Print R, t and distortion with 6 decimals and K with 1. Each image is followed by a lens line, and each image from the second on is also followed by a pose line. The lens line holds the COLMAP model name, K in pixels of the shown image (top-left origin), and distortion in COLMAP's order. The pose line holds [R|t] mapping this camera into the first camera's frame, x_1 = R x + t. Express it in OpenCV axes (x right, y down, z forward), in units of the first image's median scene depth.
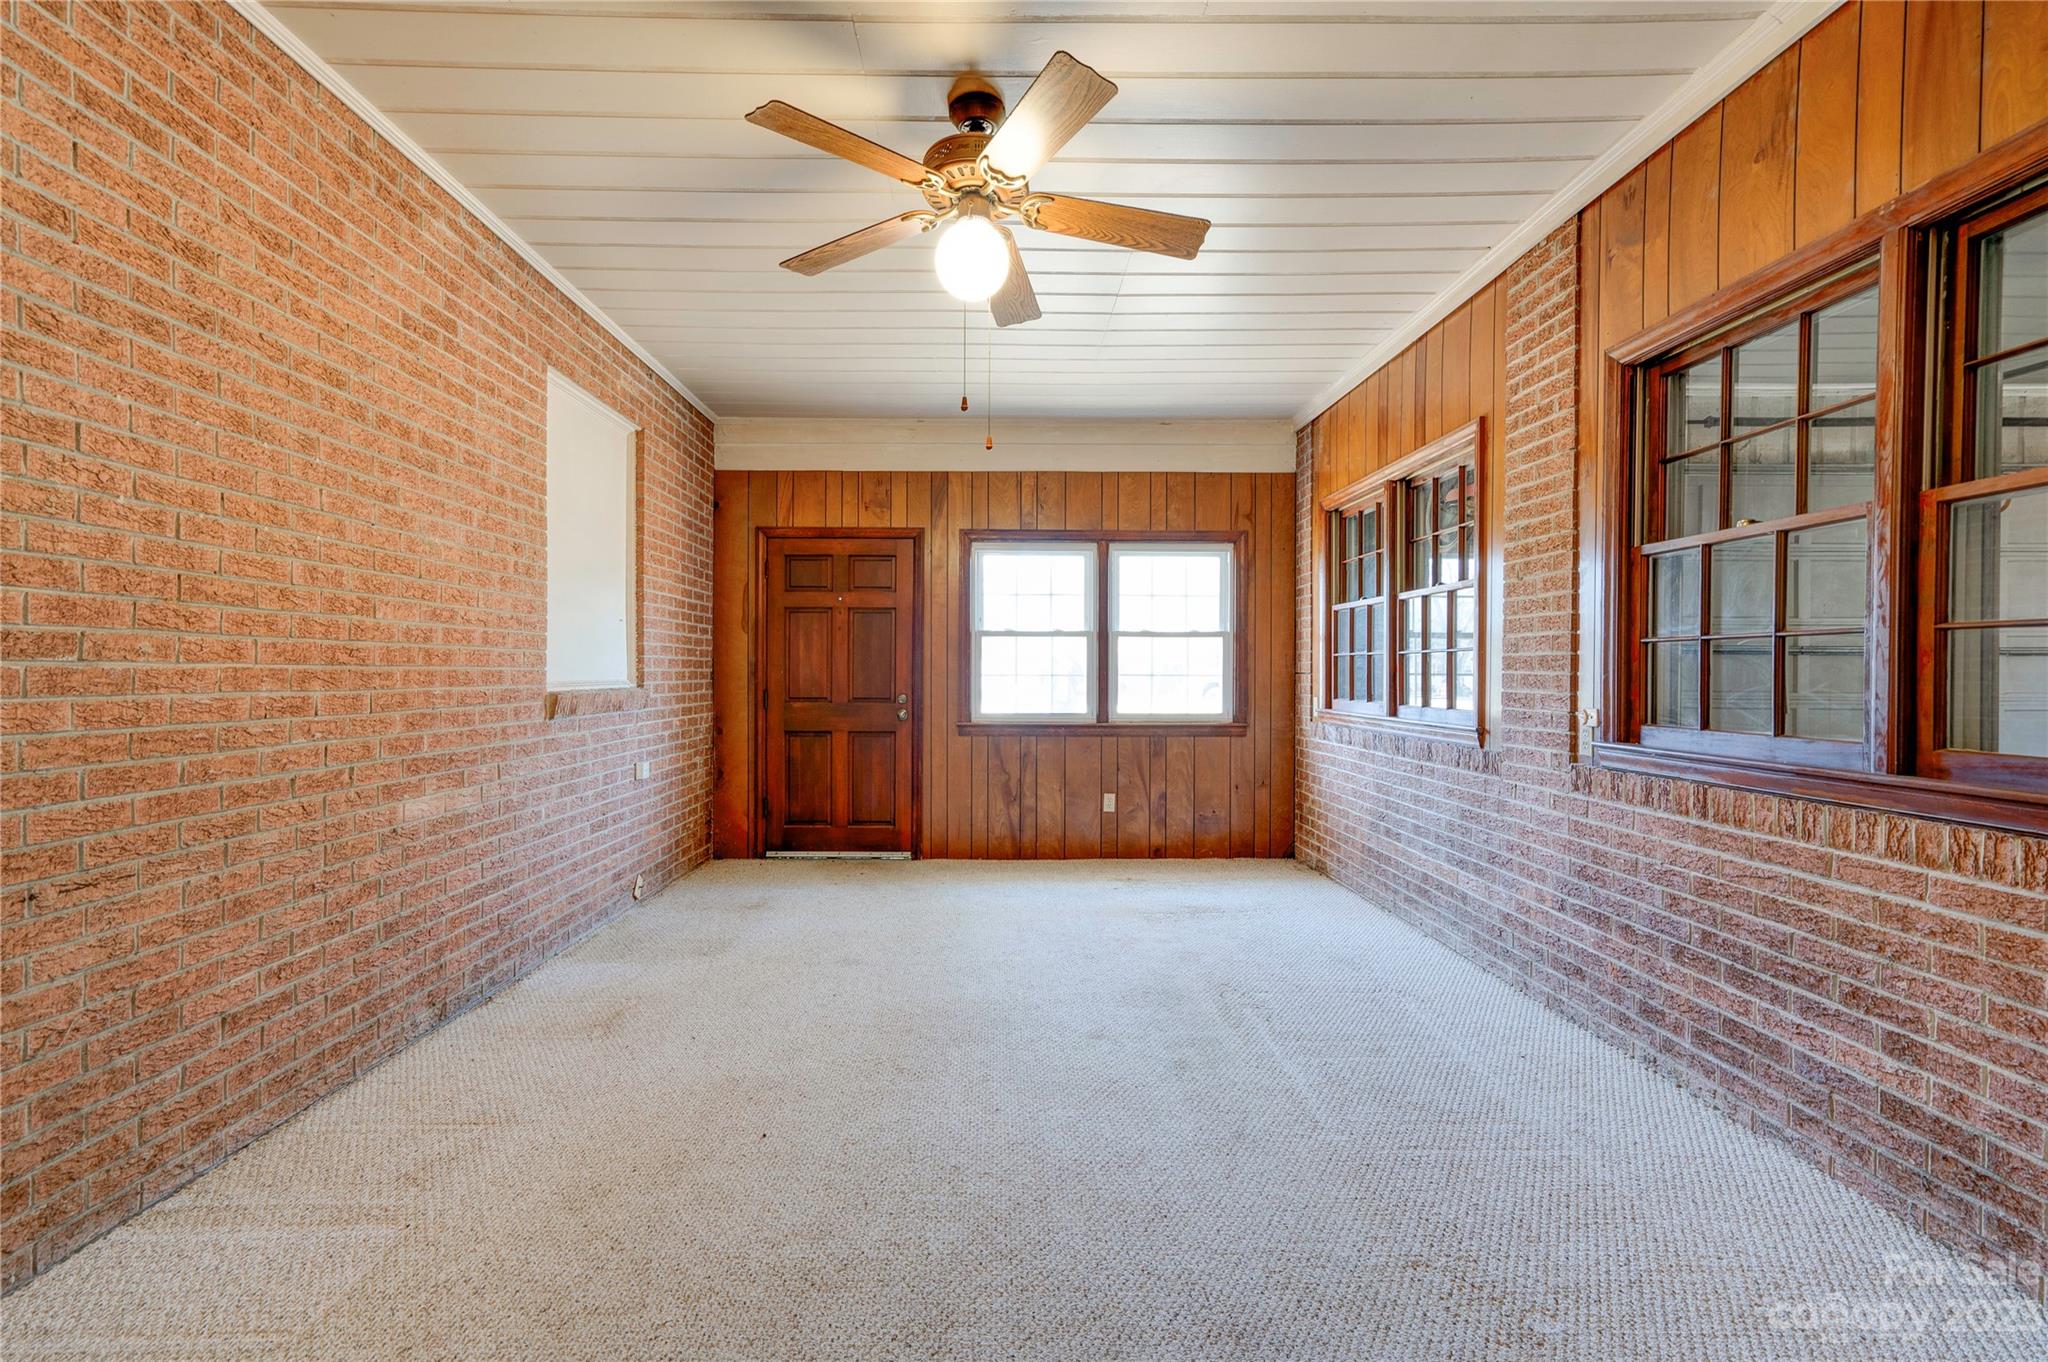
lens RADIAL K [[933.4, 0, 1025.0], [0, 933.4, 681.1], [0, 0, 1]] dist [-0.005970, 0.008399]
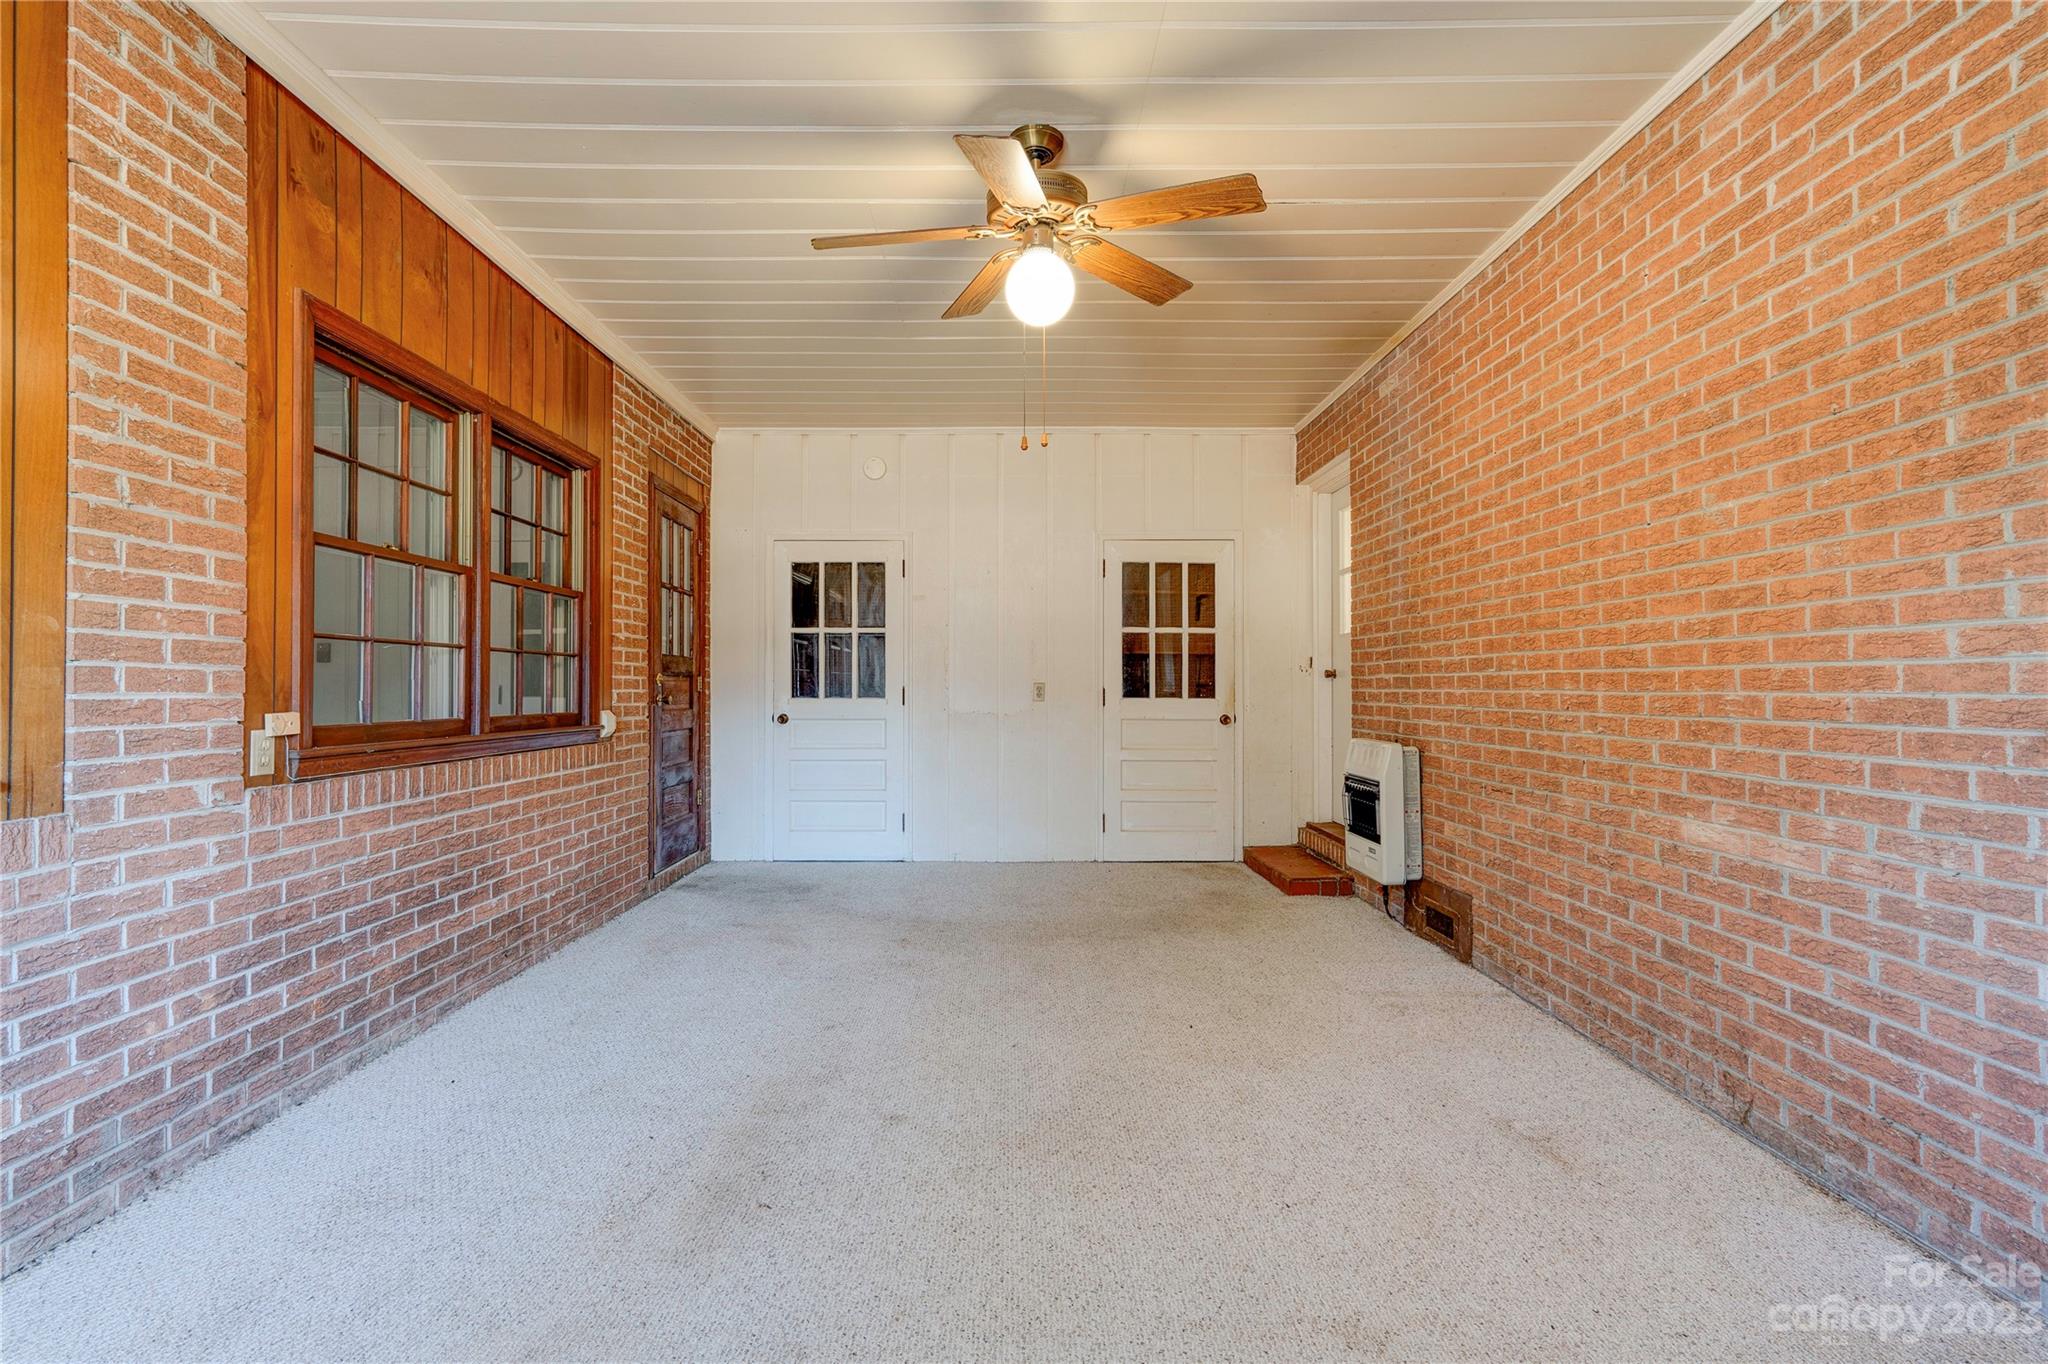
lens RADIAL K [[933.4, 0, 1019.8], [0, 933.4, 682.2], [0, 0, 1]] dist [-0.005970, 0.008399]
pose [[-0.999810, -0.002820, 0.019306, -0.051612], [-0.002730, 0.999985, 0.004652, -0.003238], [-0.019318, 0.004599, -0.999803, 1.941564]]
